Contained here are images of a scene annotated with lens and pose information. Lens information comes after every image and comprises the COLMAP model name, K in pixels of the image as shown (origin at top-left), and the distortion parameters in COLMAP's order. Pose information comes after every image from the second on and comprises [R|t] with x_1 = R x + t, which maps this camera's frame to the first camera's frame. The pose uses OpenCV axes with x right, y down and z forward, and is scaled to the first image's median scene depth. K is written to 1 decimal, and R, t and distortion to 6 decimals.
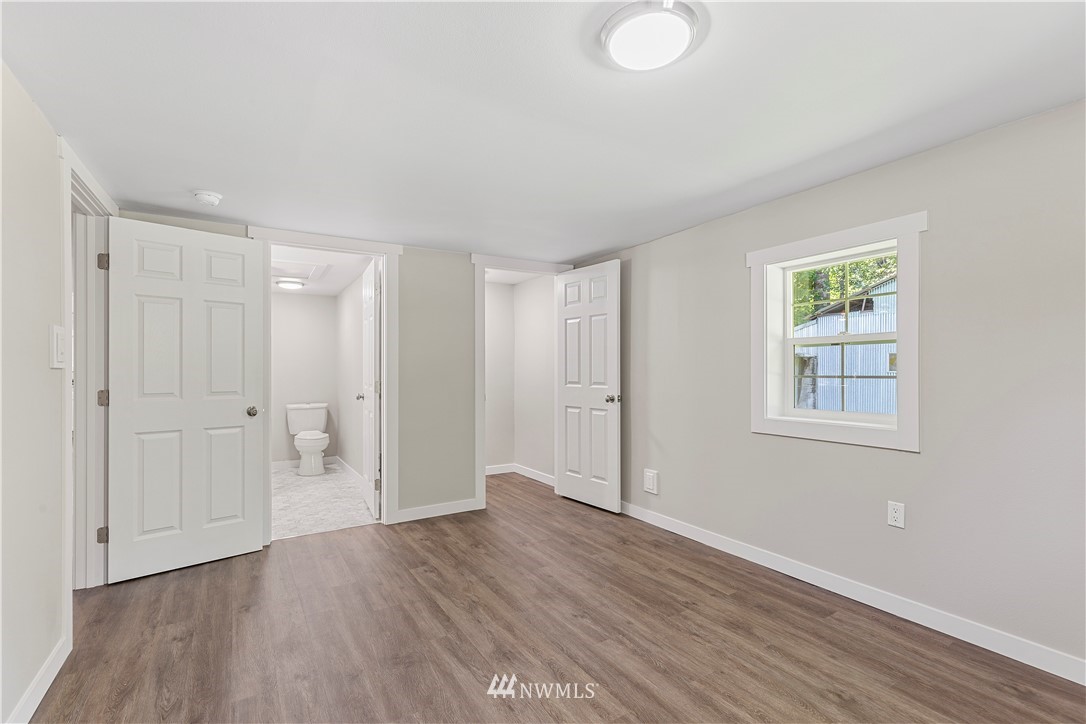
lens RADIAL K [[493.8, 0, 547.6], [0, 493.8, 365.5], [0, 0, 1]] dist [0.007764, -0.000117]
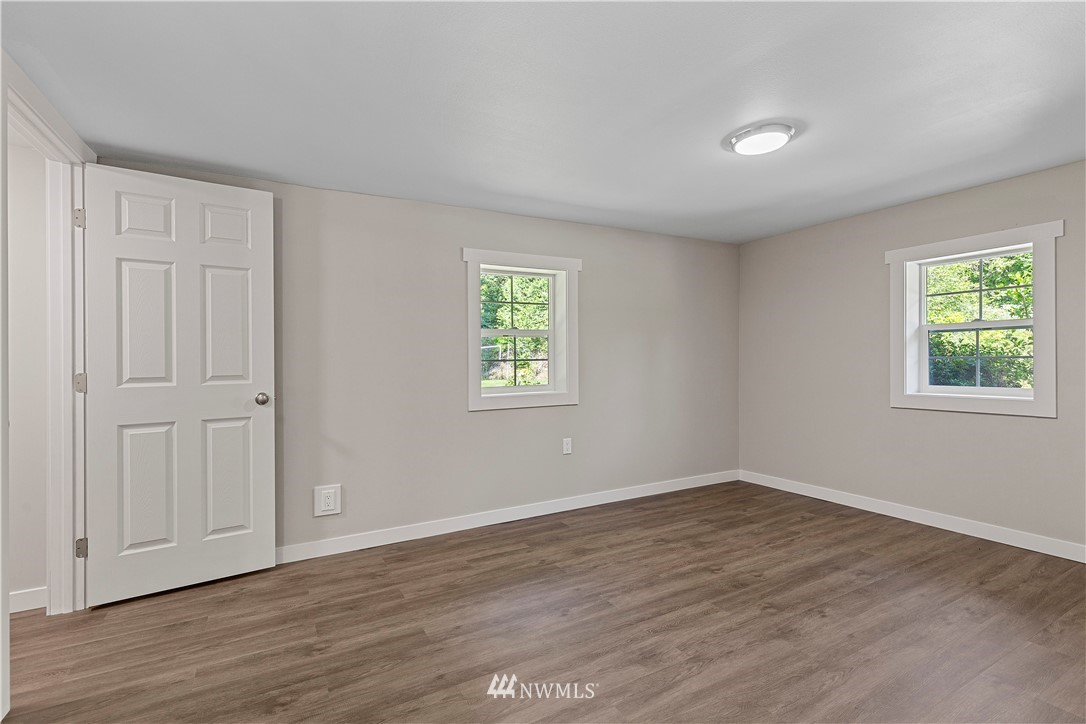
lens RADIAL K [[503.2, 0, 543.0], [0, 503.2, 362.0], [0, 0, 1]] dist [0.011272, -0.000114]
pose [[0.050553, 0.000847, 0.998721, -0.661934], [0.005878, 0.999982, -0.001146, 0.025713], [-0.998704, 0.005928, 0.050547, 0.737124]]
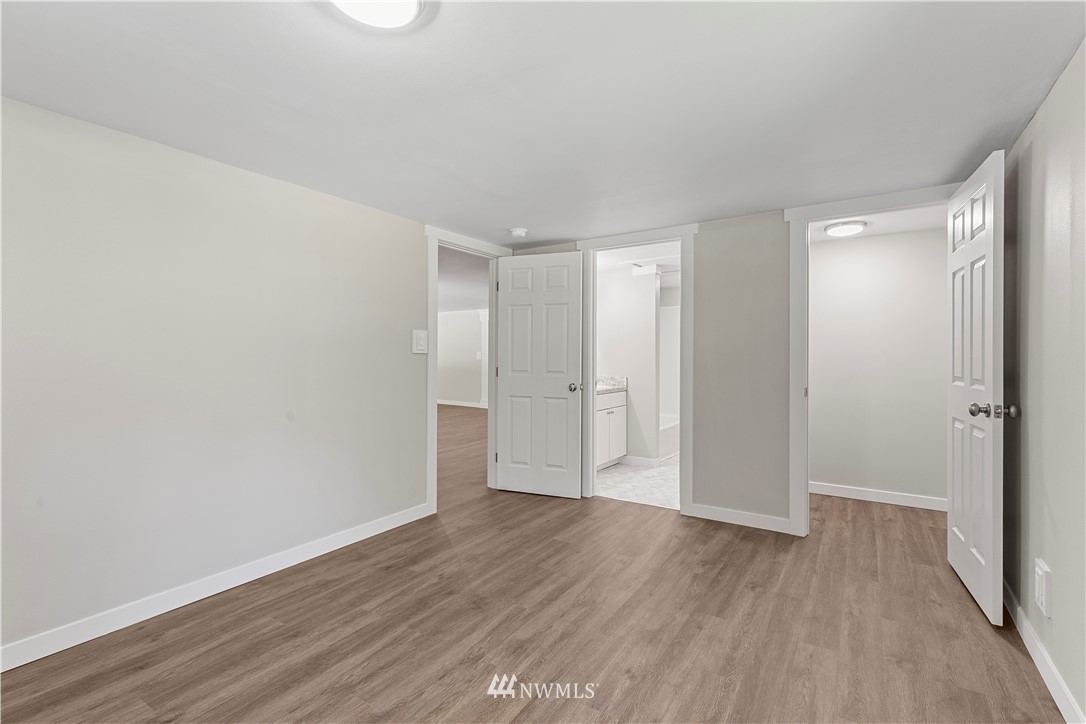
lens RADIAL K [[493.1, 0, 543.8], [0, 493.1, 345.1], [0, 0, 1]] dist [0.002258, -0.000256]
pose [[0.417943, -0.013681, -0.908370, 0.532110], [0.003779, 0.999904, -0.013321, 0.001005], [0.908466, 0.002135, 0.417954, 0.411573]]
